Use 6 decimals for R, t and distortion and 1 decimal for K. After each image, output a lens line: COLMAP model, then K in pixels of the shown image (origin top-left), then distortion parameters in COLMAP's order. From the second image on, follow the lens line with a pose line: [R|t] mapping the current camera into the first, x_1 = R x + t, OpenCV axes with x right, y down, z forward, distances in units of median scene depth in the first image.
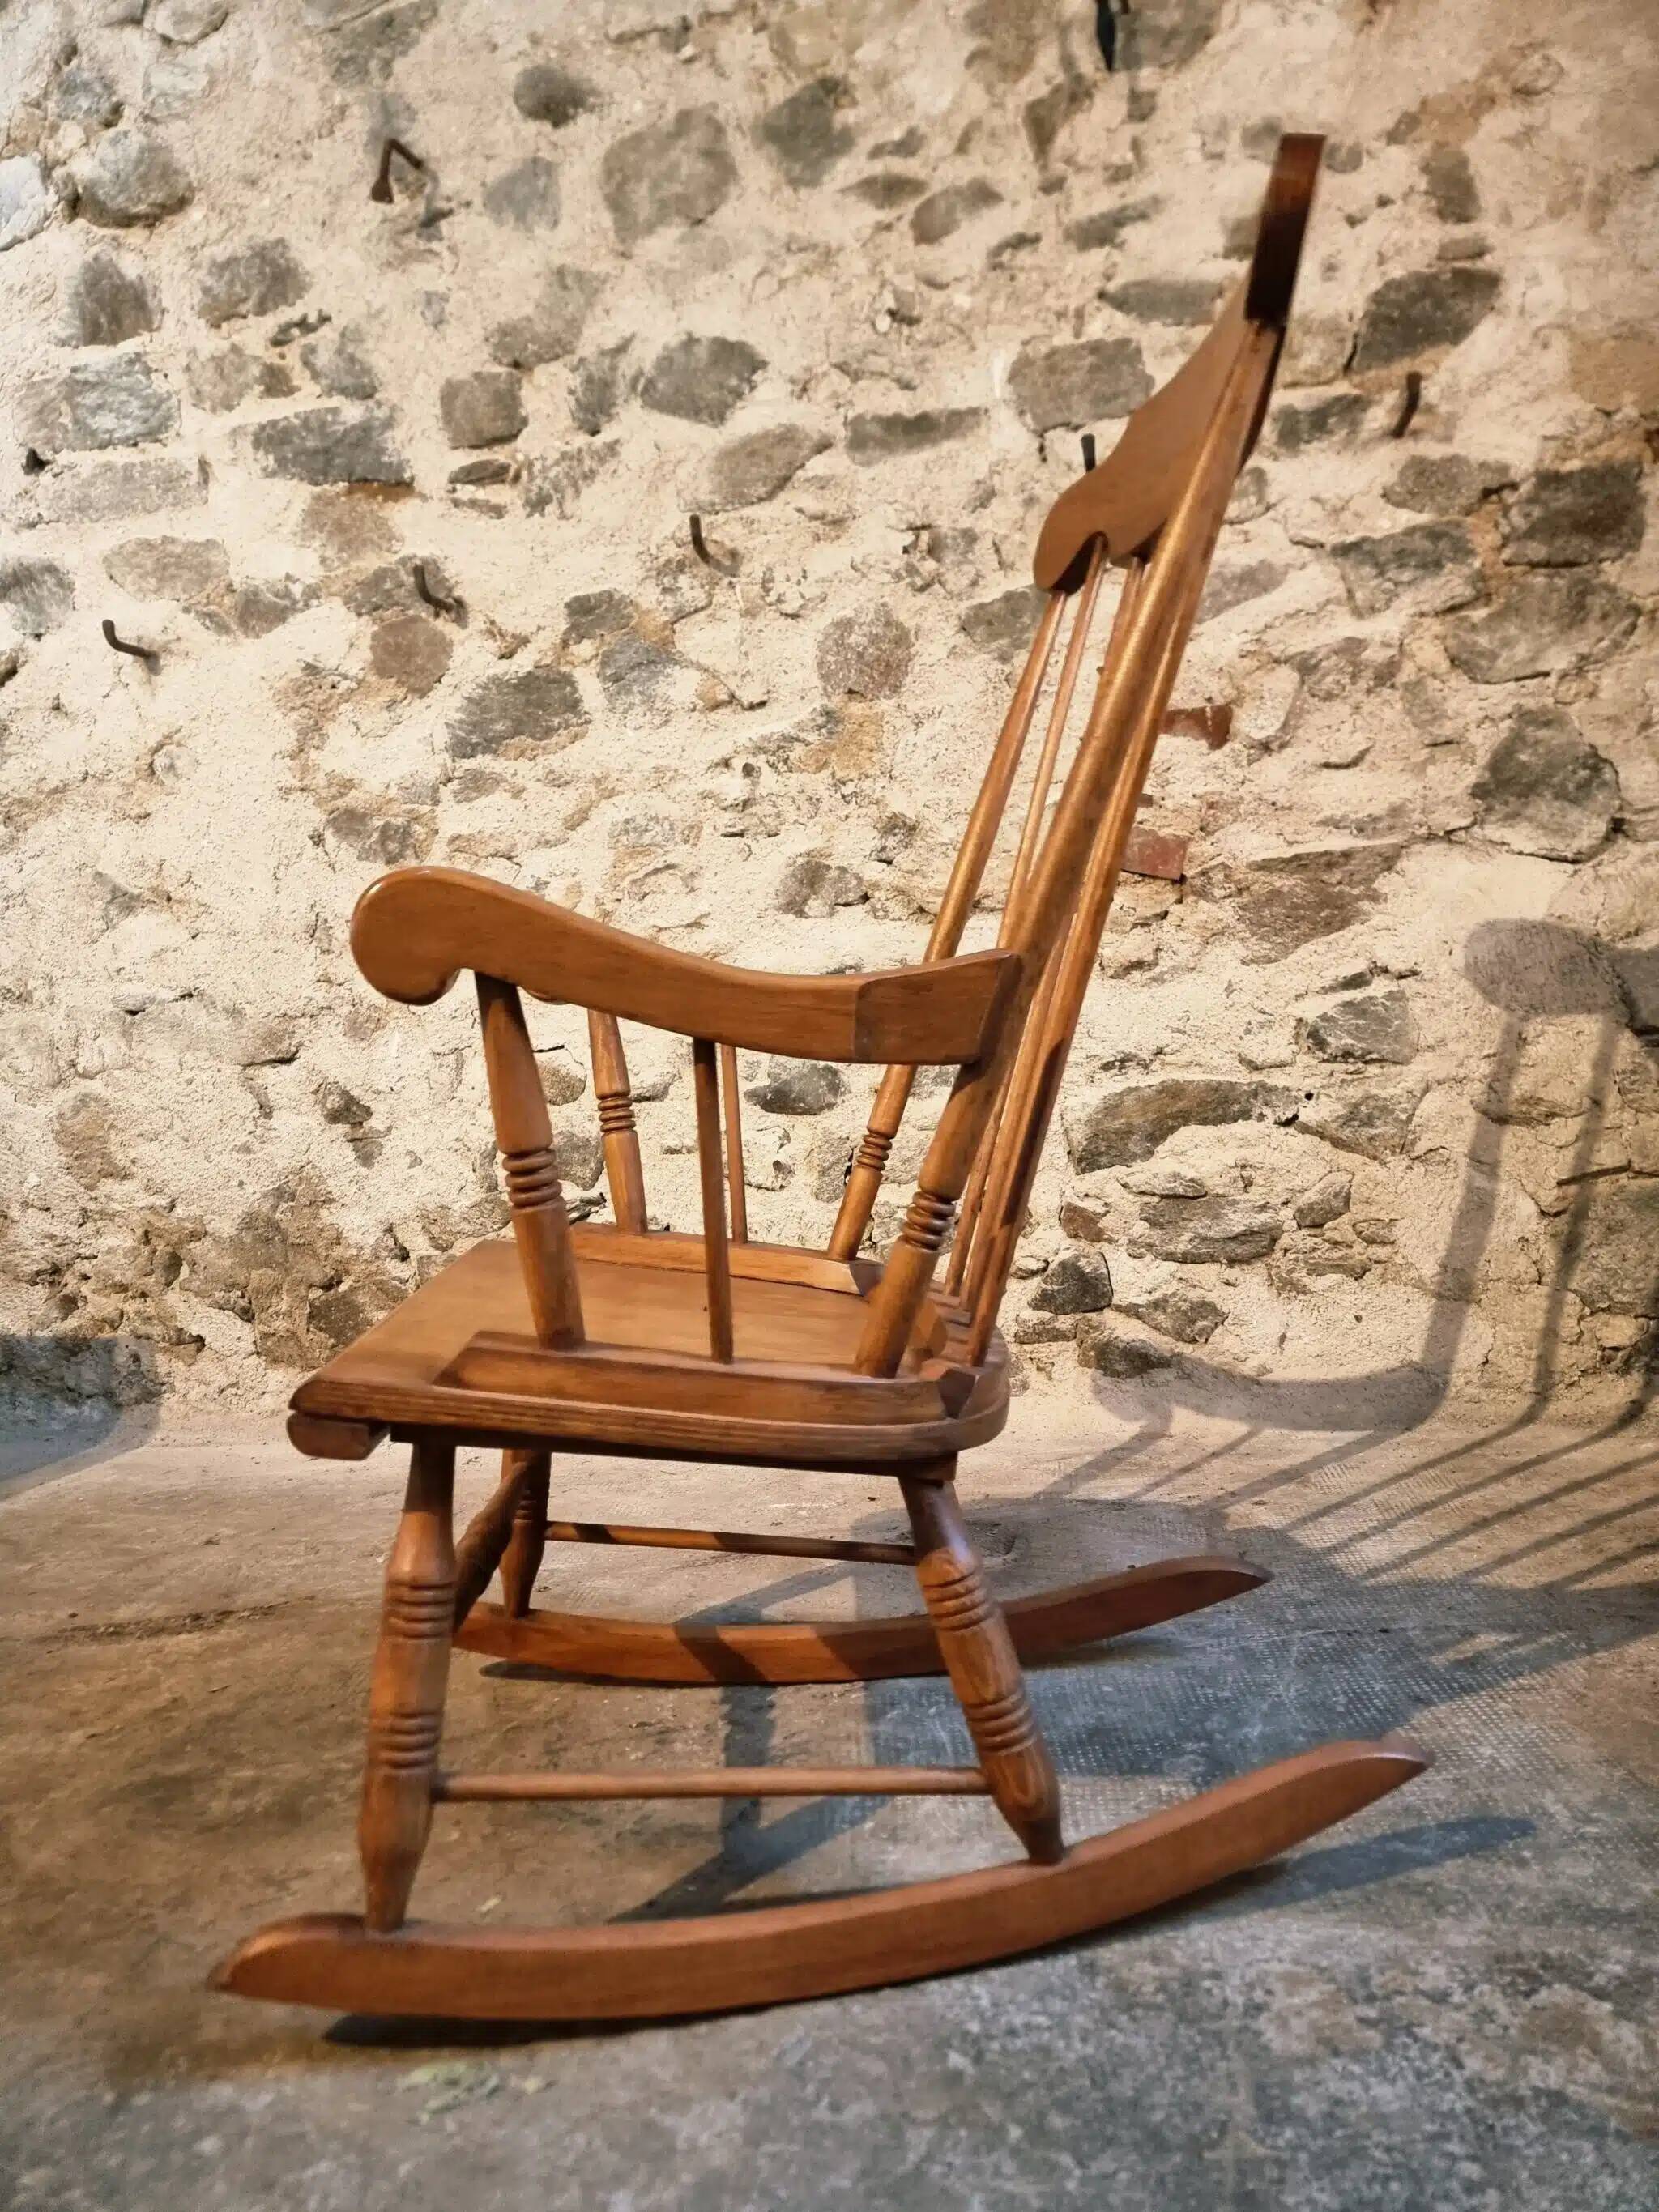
lens RADIAL K [[1539.5, 0, 807.8], [0, 1539.5, 1105.8], [0, 0, 1]] dist [0.071205, -0.066542]
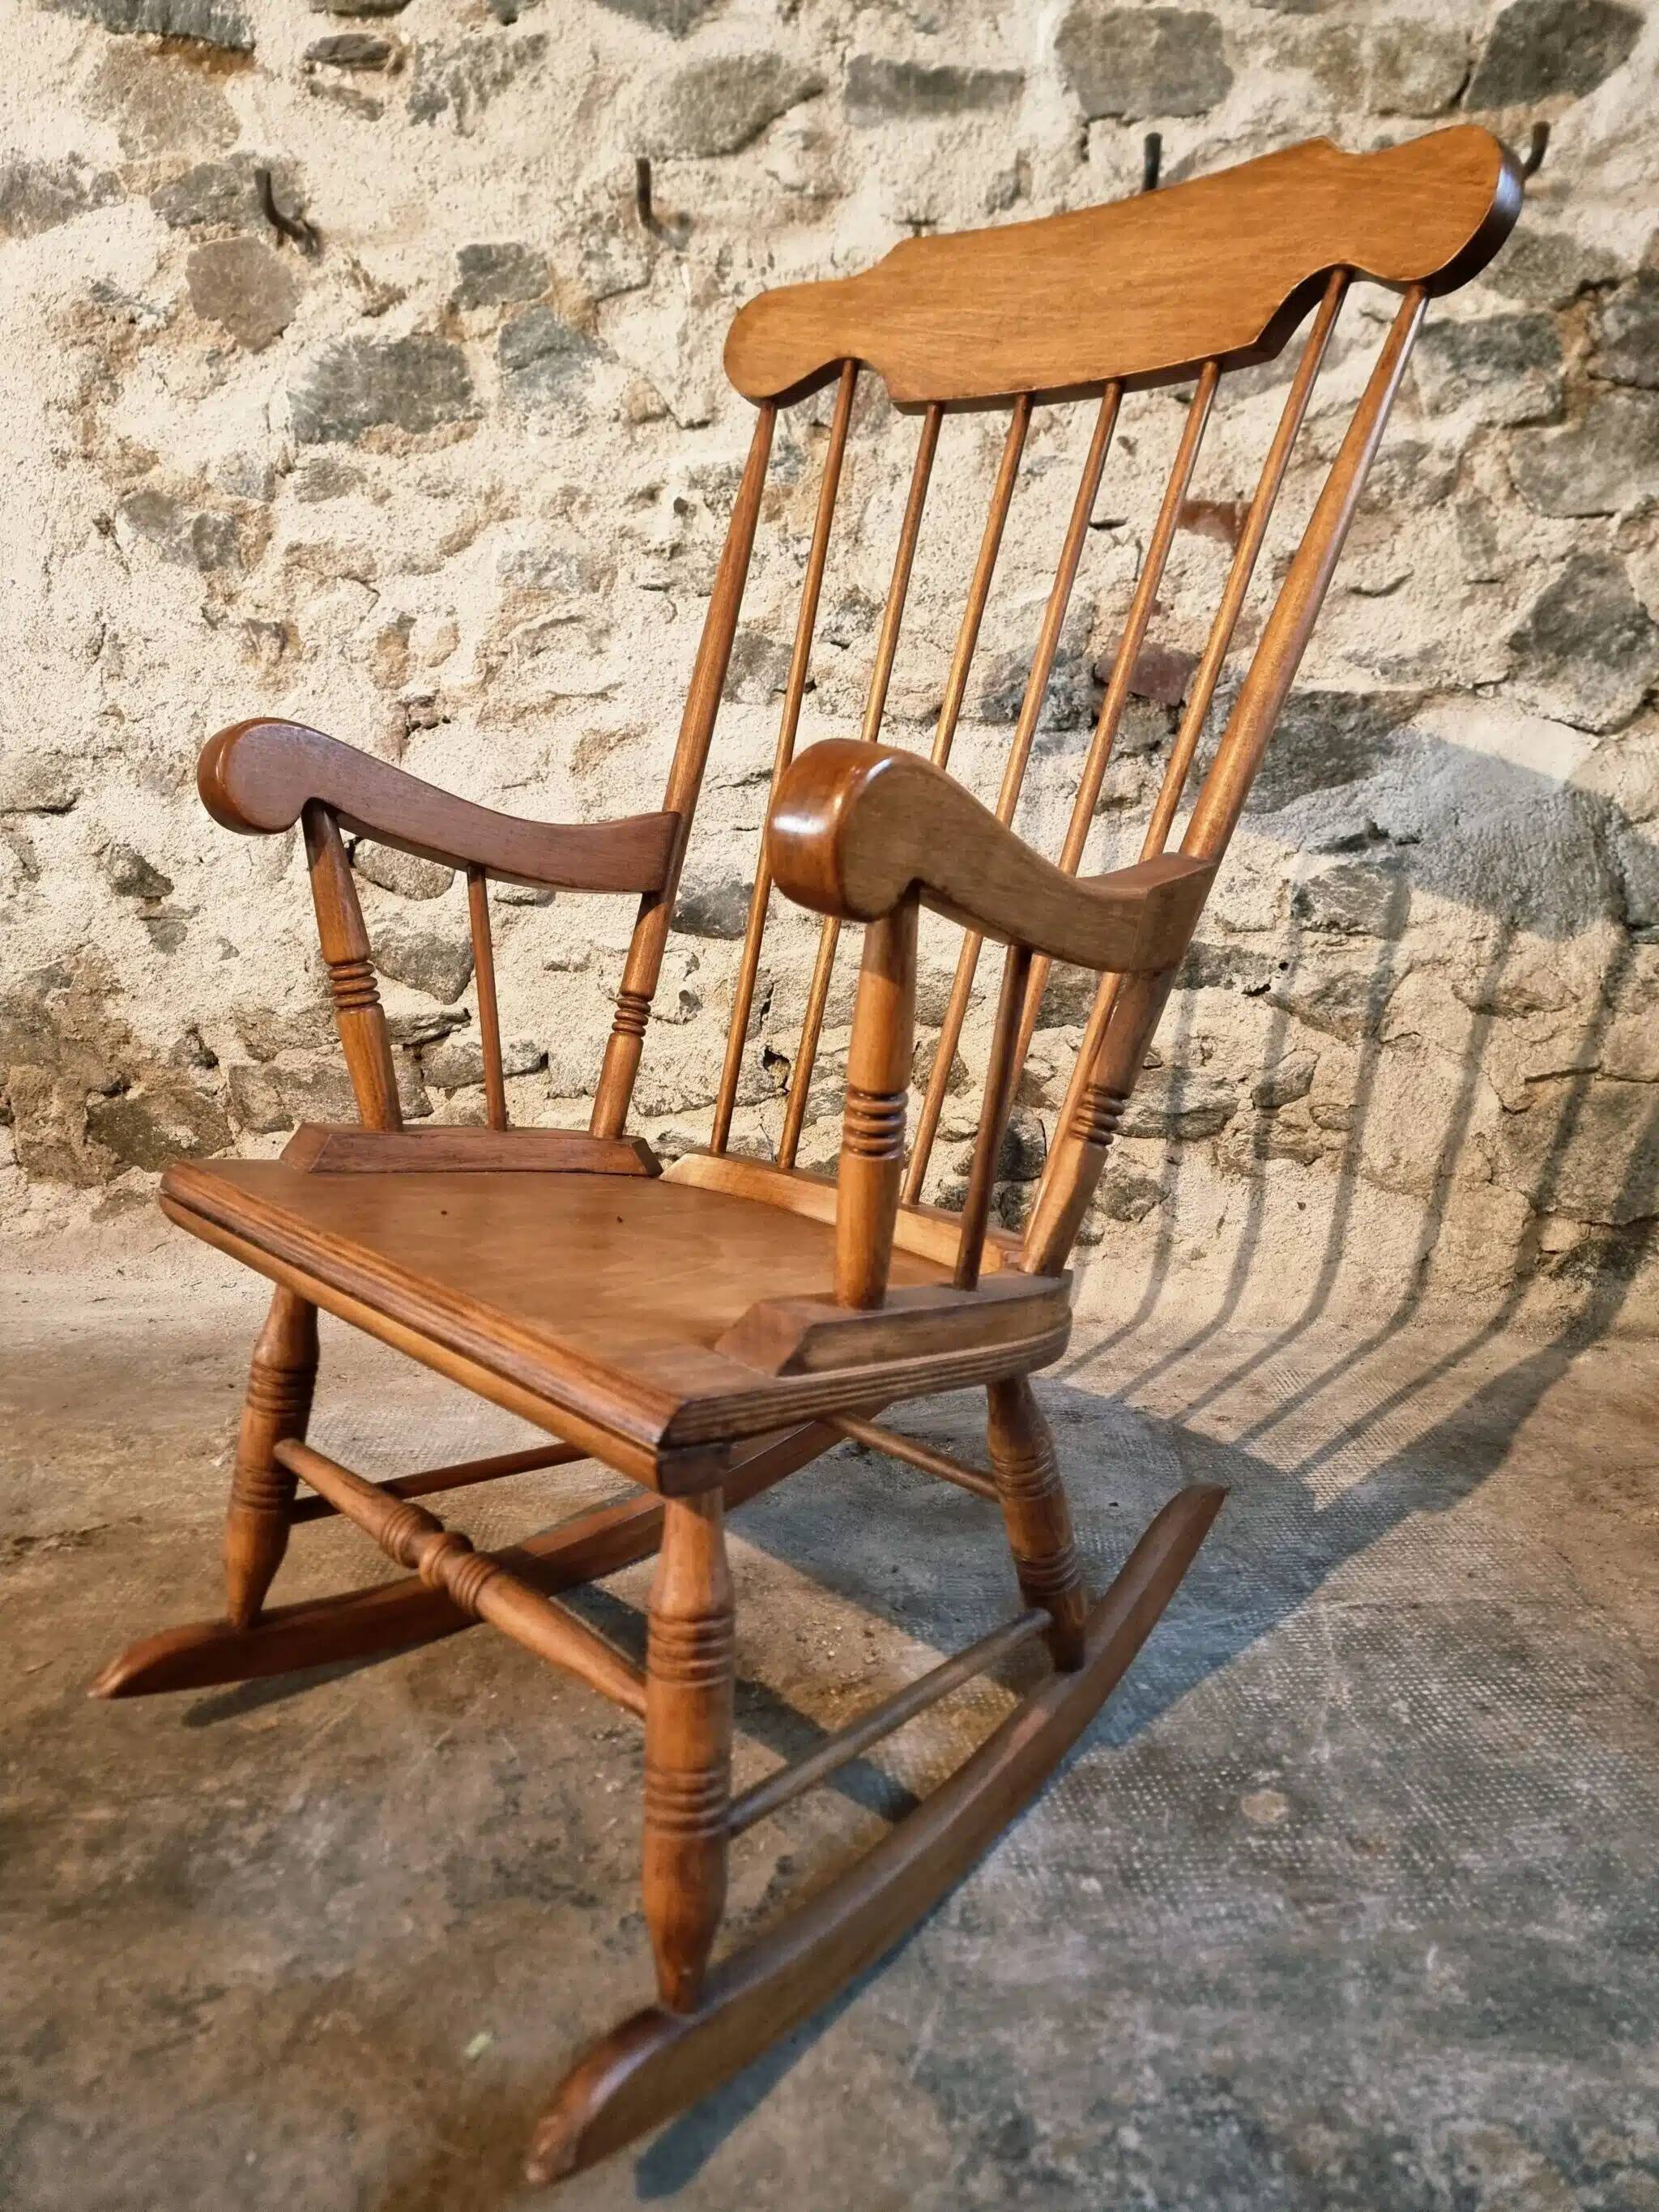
lens RADIAL K [[1539.5, 0, 820.4], [0, 1539.5, 1101.7], [0, 0, 1]] dist [0.071205, -0.066542]
pose [[0.981538, 0.055353, 0.183081, -0.104792], [-0.084463, 0.984258, 0.155246, -0.045463], [-0.171605, -0.167843, 0.970763, 0.147742]]
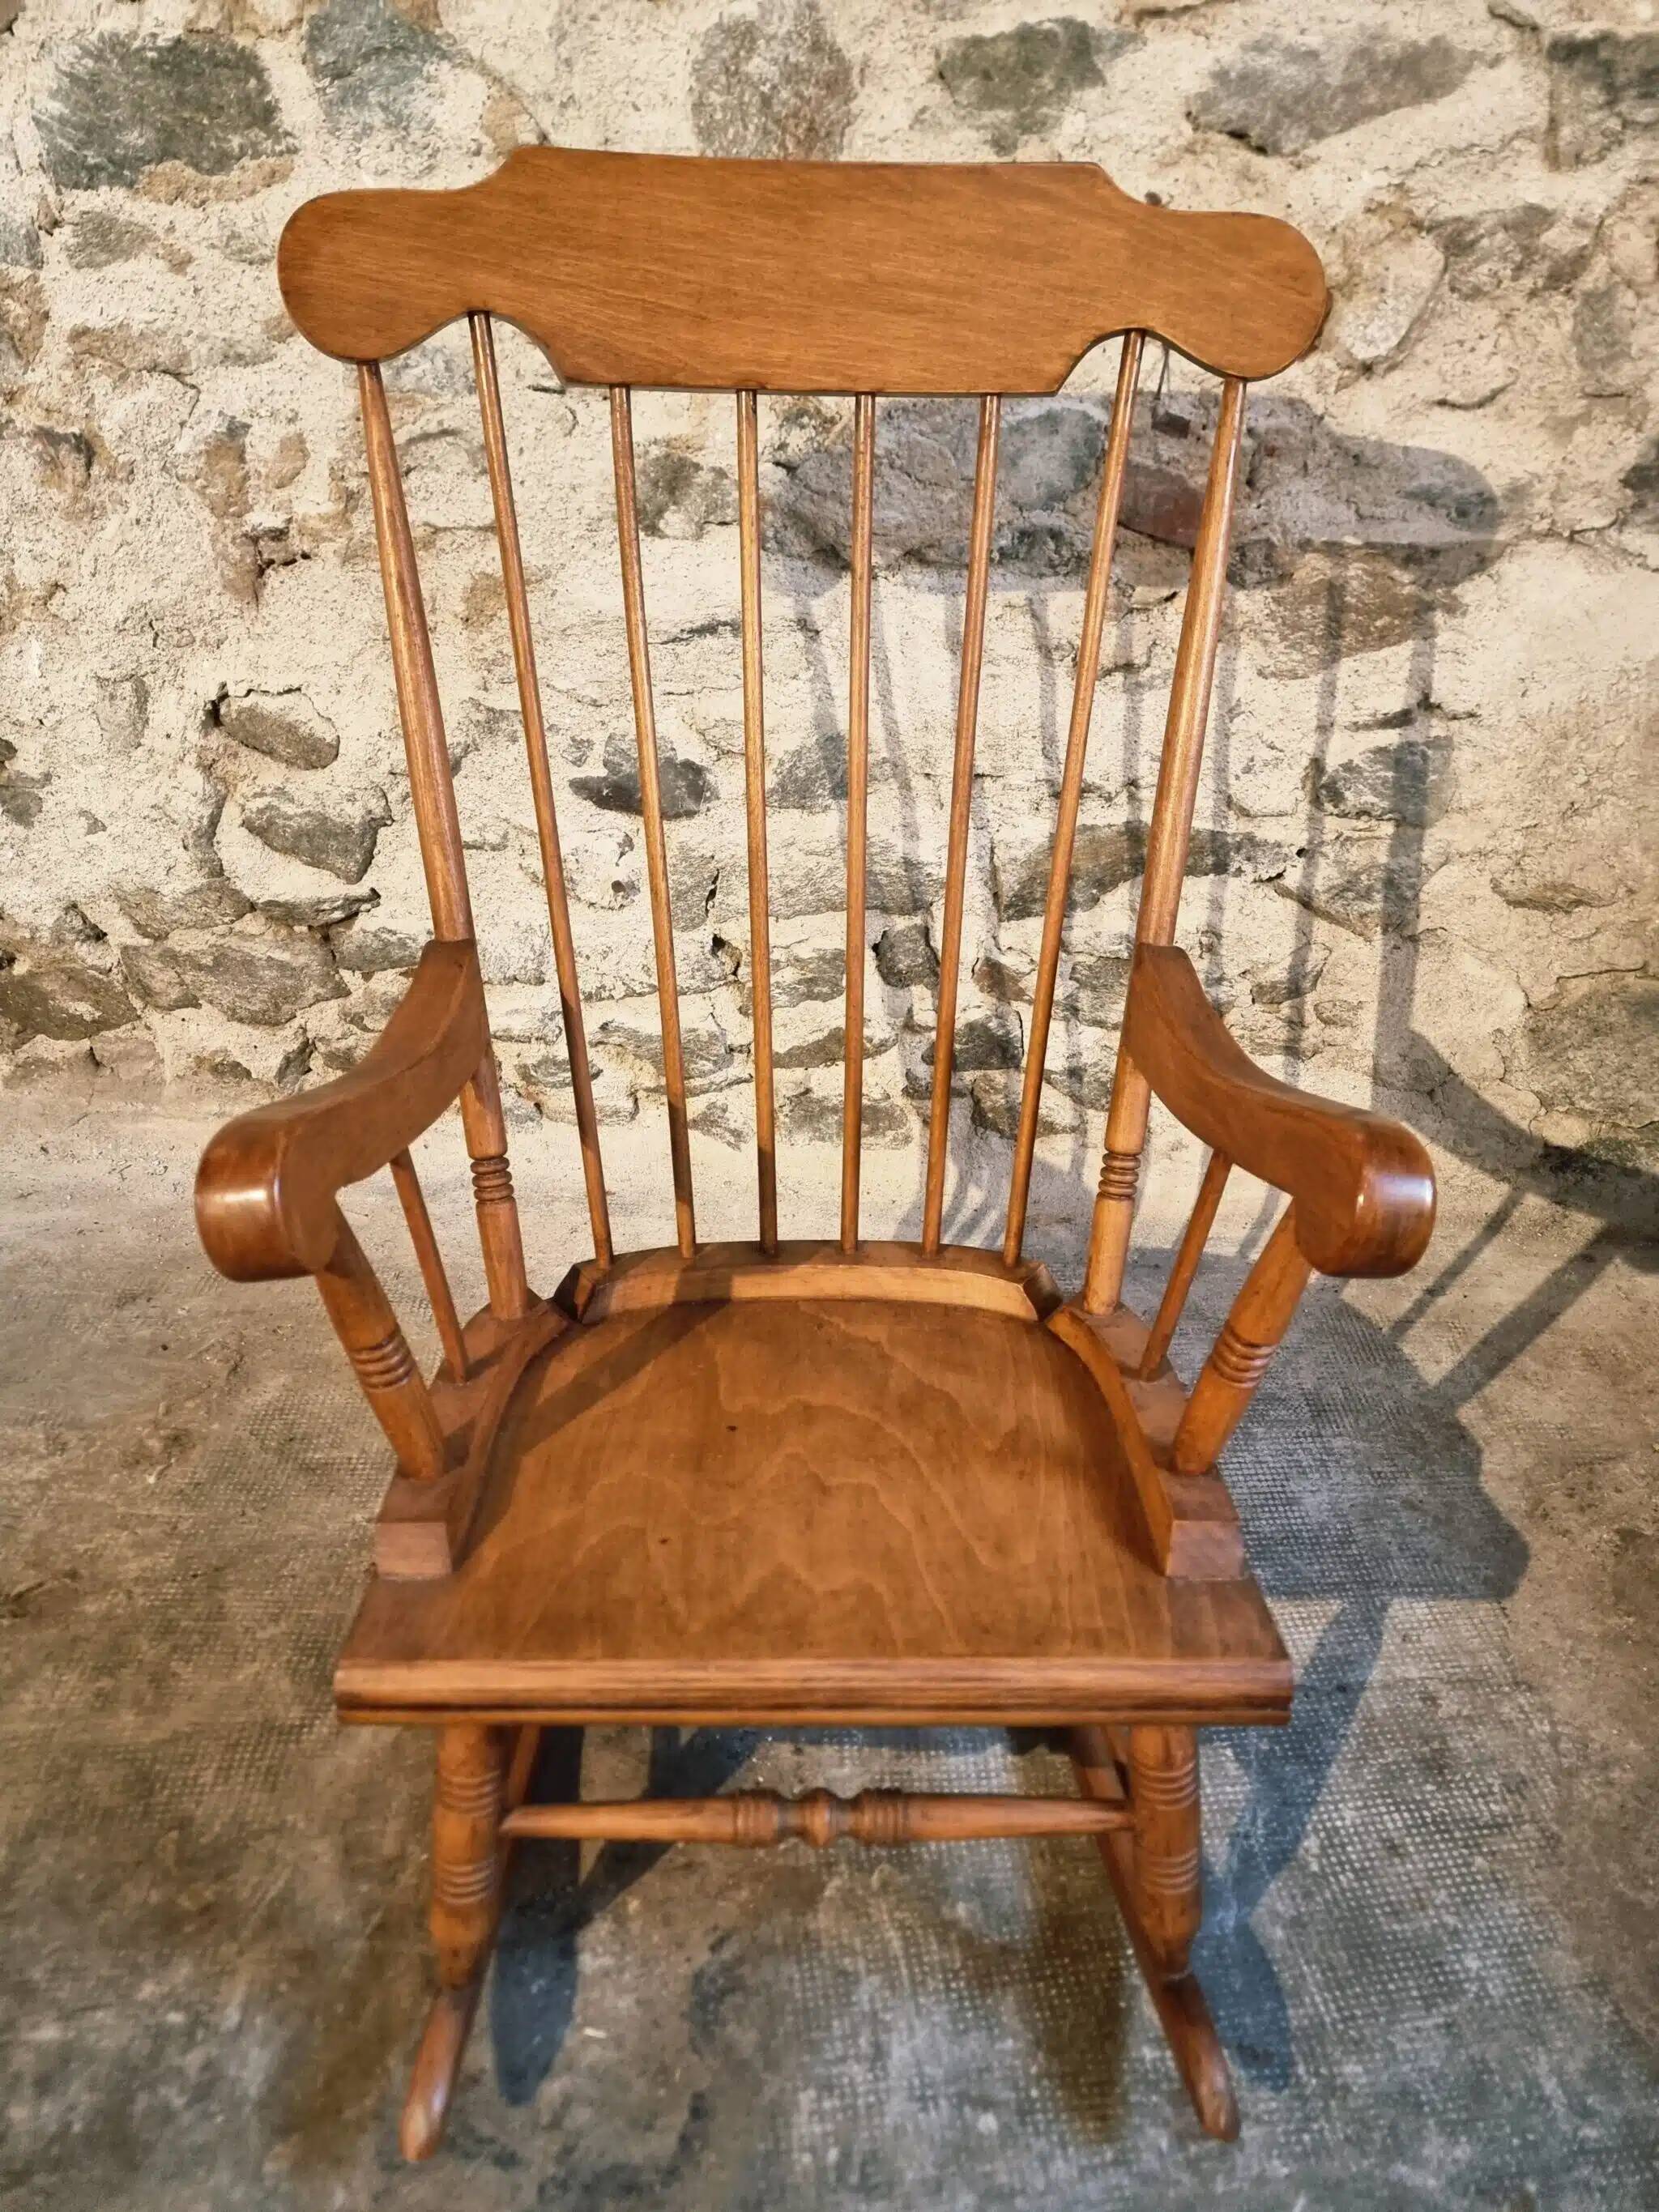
lens RADIAL K [[1539.5, 0, 832.5], [0, 1539.5, 1120.3], [0, 0, 1]] dist [0.071205, -0.066542]
pose [[0.982668, -0.018220, 0.184475, -0.061287], [-0.077573, 0.863414, 0.498496, -0.262235], [-0.168362, -0.504167, 0.847036, 0.294162]]
